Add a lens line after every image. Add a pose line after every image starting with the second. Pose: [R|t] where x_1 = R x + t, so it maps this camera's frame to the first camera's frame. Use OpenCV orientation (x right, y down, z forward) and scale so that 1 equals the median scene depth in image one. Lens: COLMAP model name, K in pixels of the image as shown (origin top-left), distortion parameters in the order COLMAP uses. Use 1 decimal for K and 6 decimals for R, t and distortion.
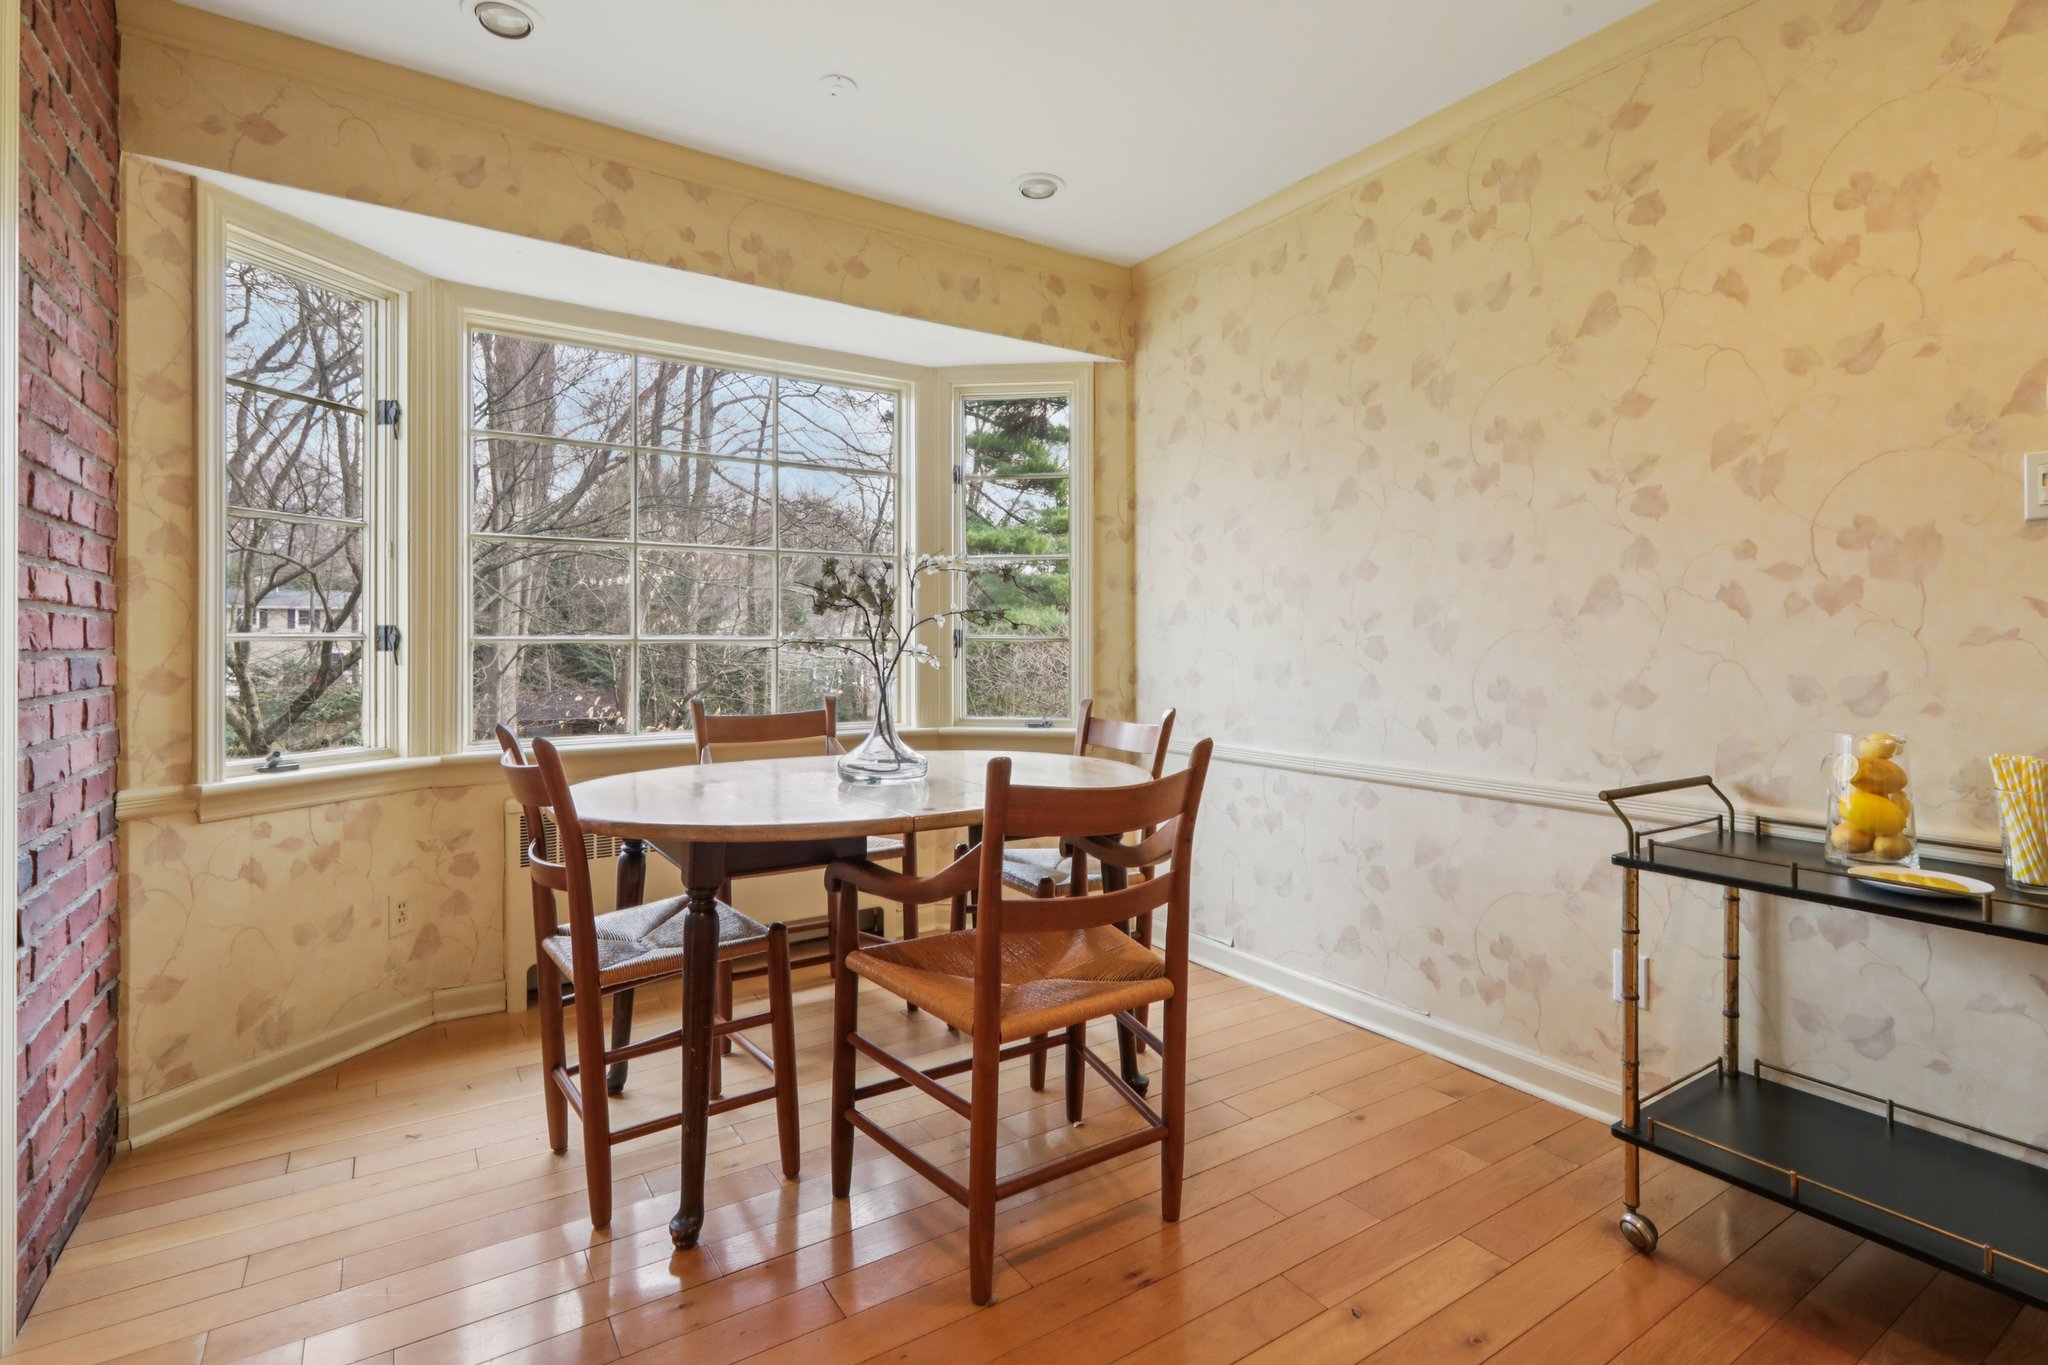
lens RADIAL K [[963.0, 0, 1024.0], [0, 963.0, 636.4], [0, 0, 1]] dist [-0.000609, 0.000771]
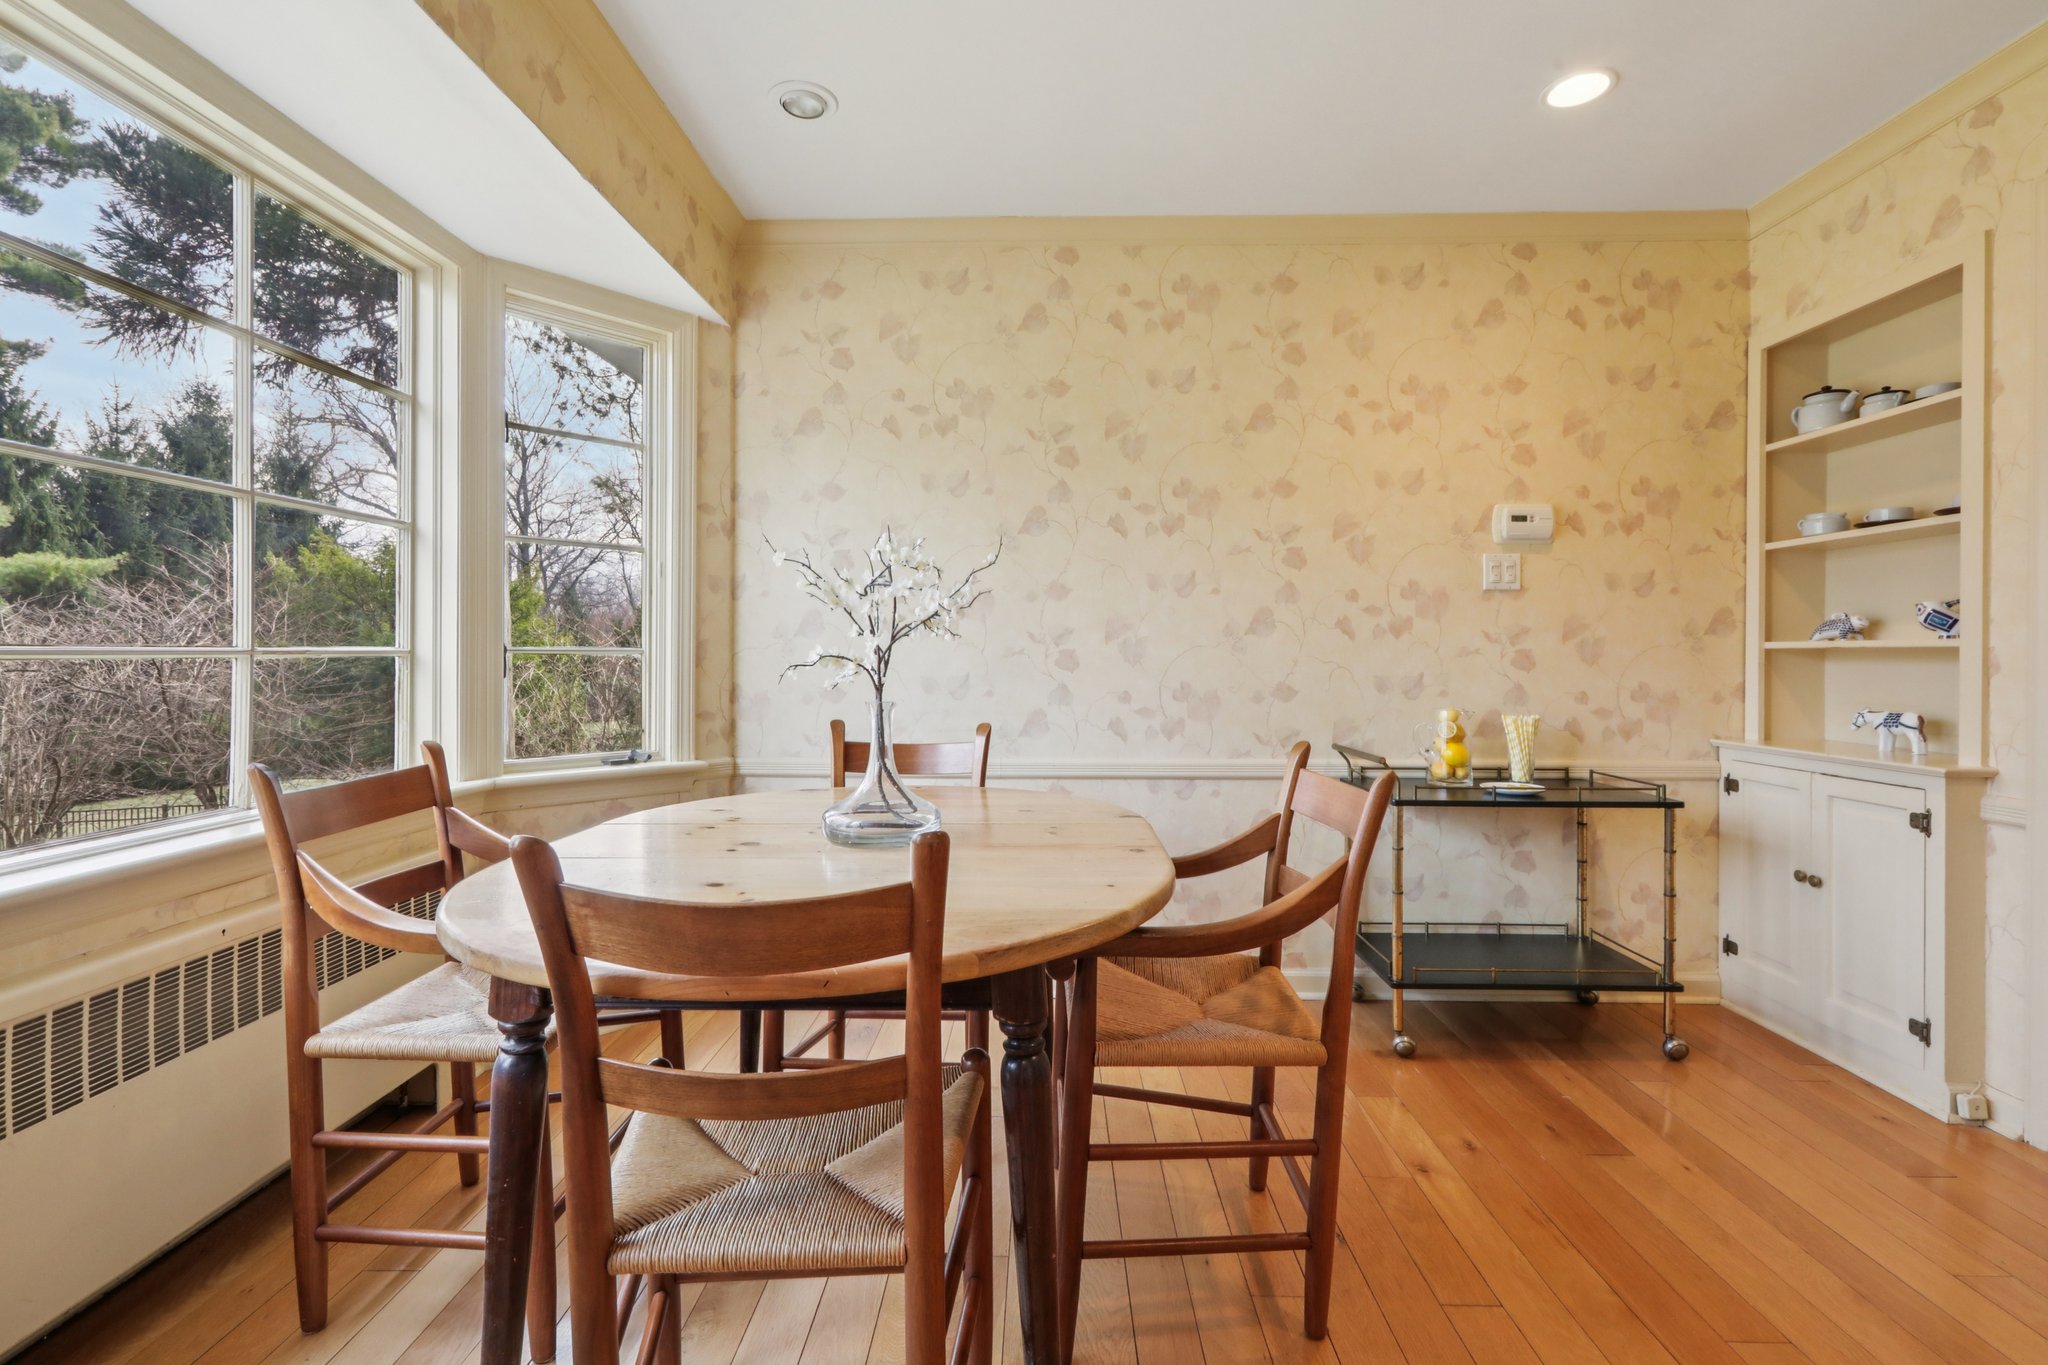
lens RADIAL K [[934.7, 0, 1021.1], [0, 934.7, 657.8], [0, 0, 1]] dist [-0.000736, 0.000196]
pose [[0.570737, -0.003556, 0.821125, -0.631046], [-0.004880, 0.999958, 0.007722, 0.000898], [-0.821118, -0.008415, 0.570696, 0.461920]]
